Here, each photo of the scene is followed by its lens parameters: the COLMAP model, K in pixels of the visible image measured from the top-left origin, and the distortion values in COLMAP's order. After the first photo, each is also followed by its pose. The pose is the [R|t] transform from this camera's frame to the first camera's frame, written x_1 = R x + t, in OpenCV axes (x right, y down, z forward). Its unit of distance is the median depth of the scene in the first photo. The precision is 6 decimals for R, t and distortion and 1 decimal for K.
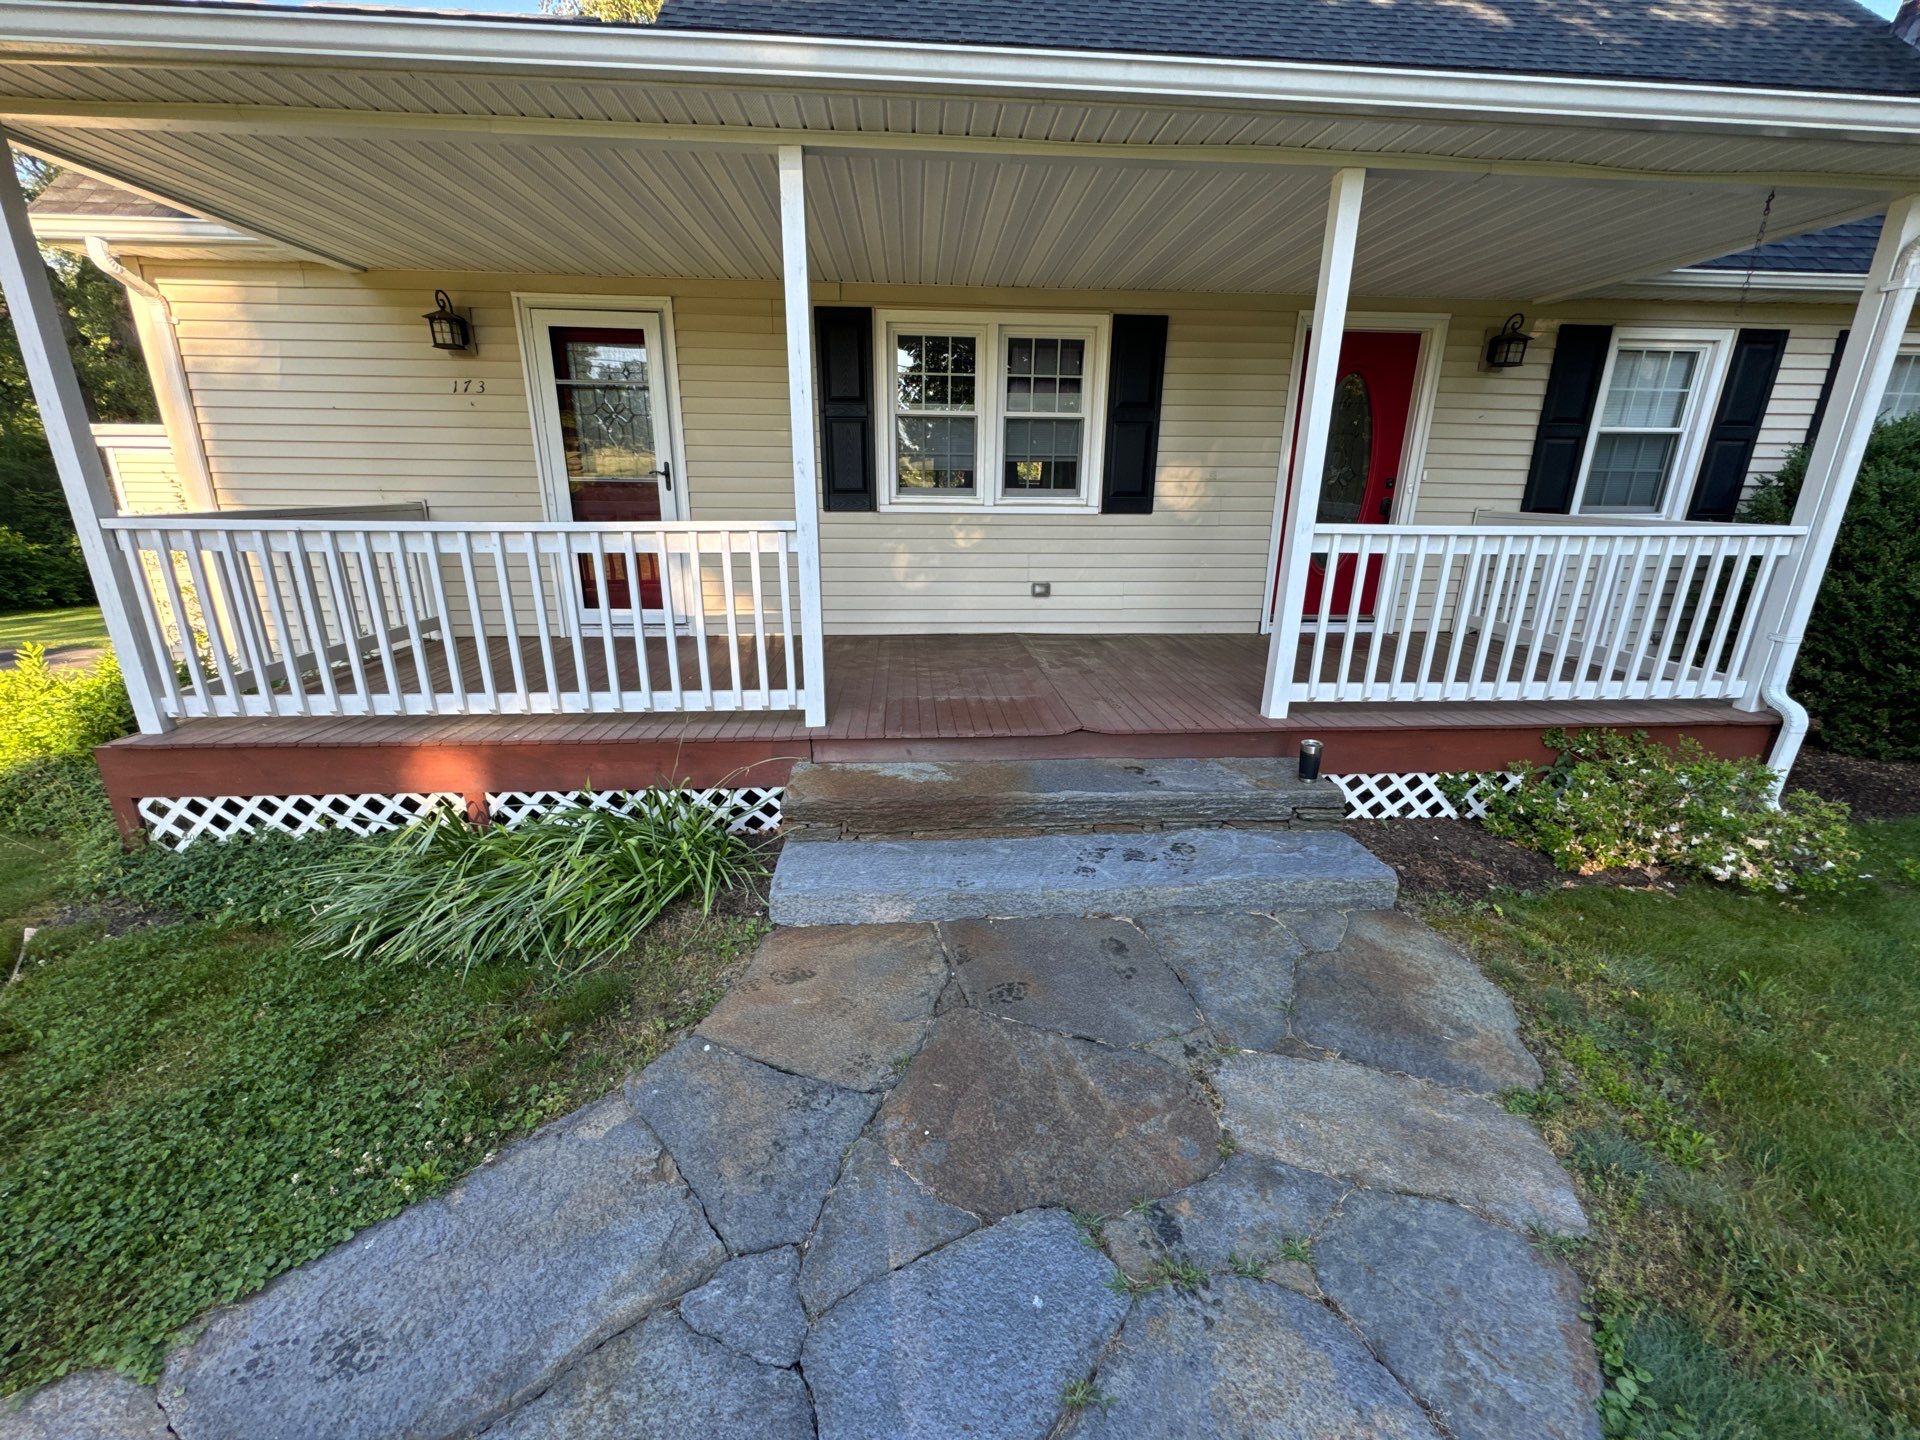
lens RADIAL K [[763.8, 0, 960.5], [0, 763.8, 717.3], [0, 0, 1]] dist [-0.002214, -0.000226]
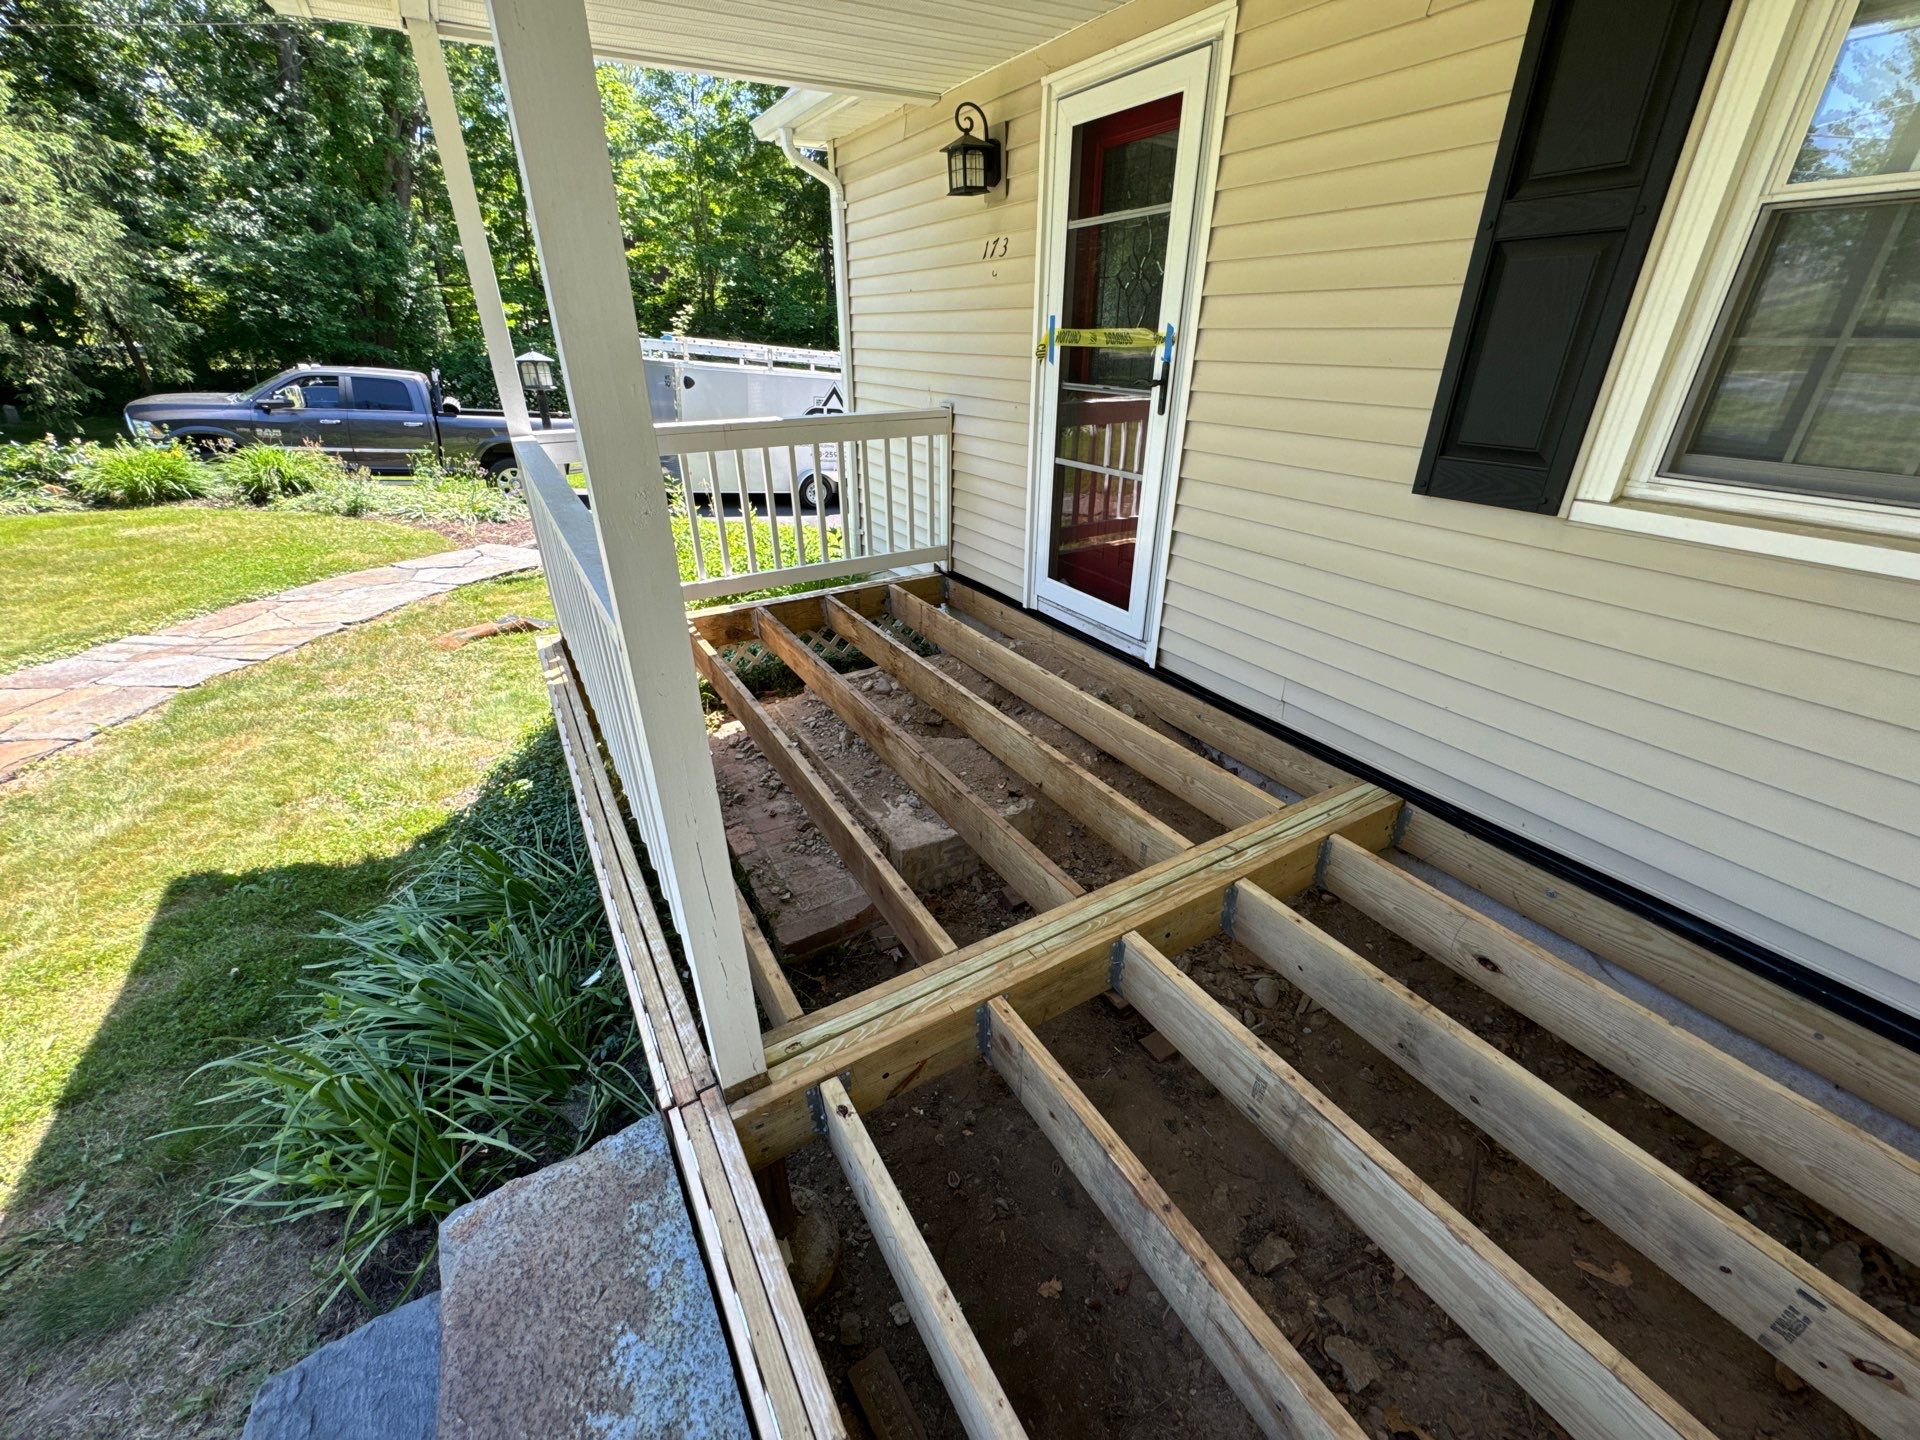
lens RADIAL K [[762.2, 0, 962.0], [0, 762.2, 719.6], [0, 0, 1]] dist [-0.002363, 0.000279]
pose [[0.446245, 0.396068, -0.802493, 0.125112], [-0.253256, 0.915964, 0.311243, -0.313237], [0.858328, 0.064345, 0.509051, 0.823817]]
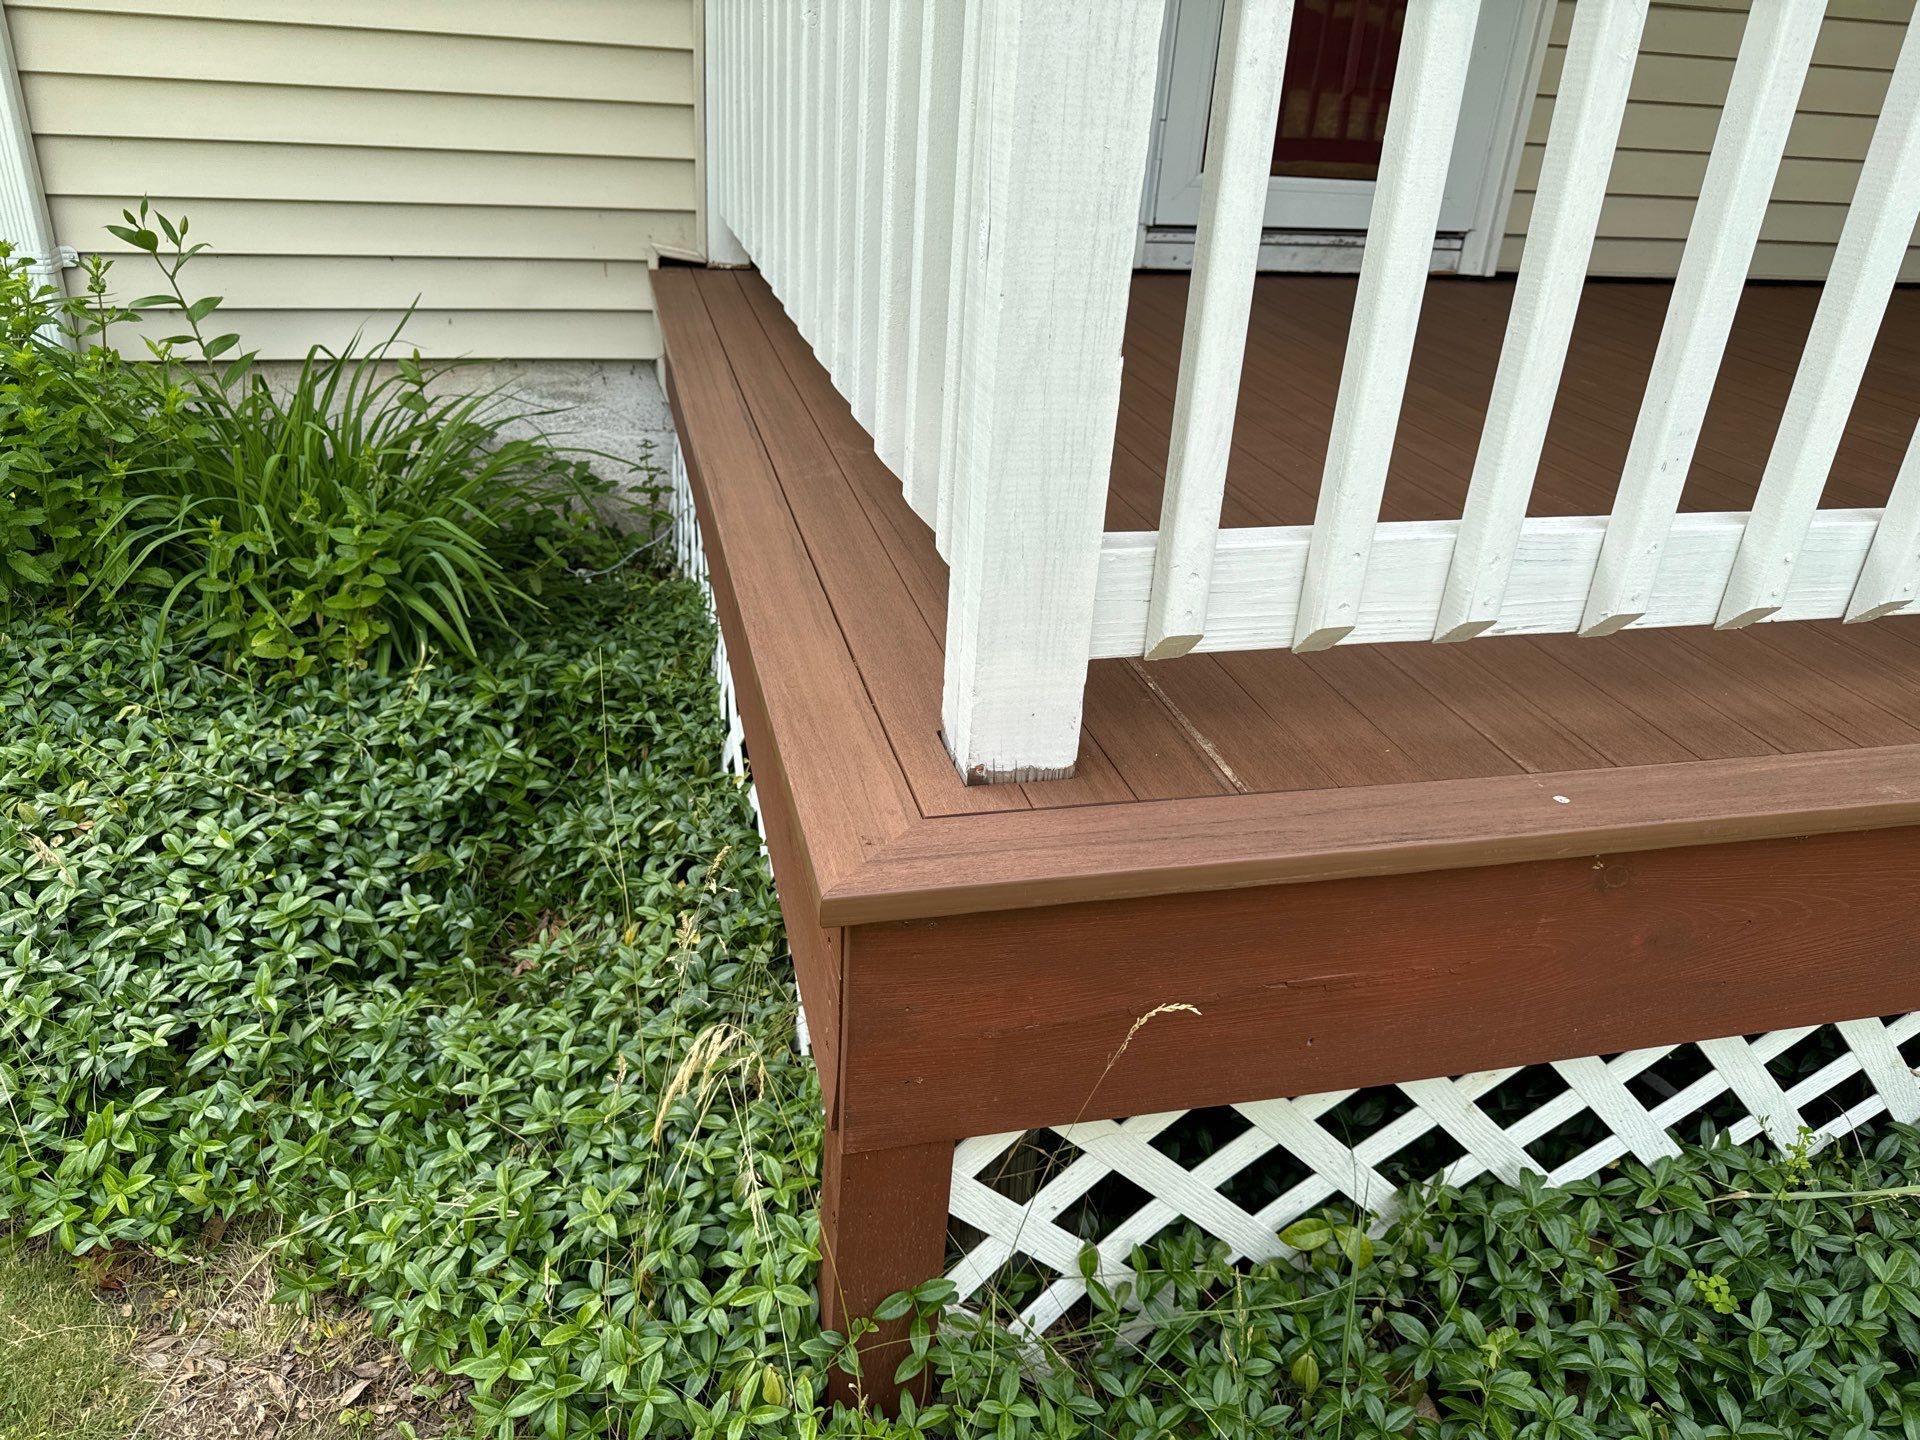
lens RADIAL K [[1359.5, 0, 926.1], [0, 1359.5, 714.6], [0, 0, 1]] dist [0.002660, -0.005812]
pose [[0.986850, -0.034791, 0.157853, -0.993299], [0.007821, 0.985695, 0.168358, -0.036258], [-0.161452, -0.164910, 0.973005, 0.619279]]
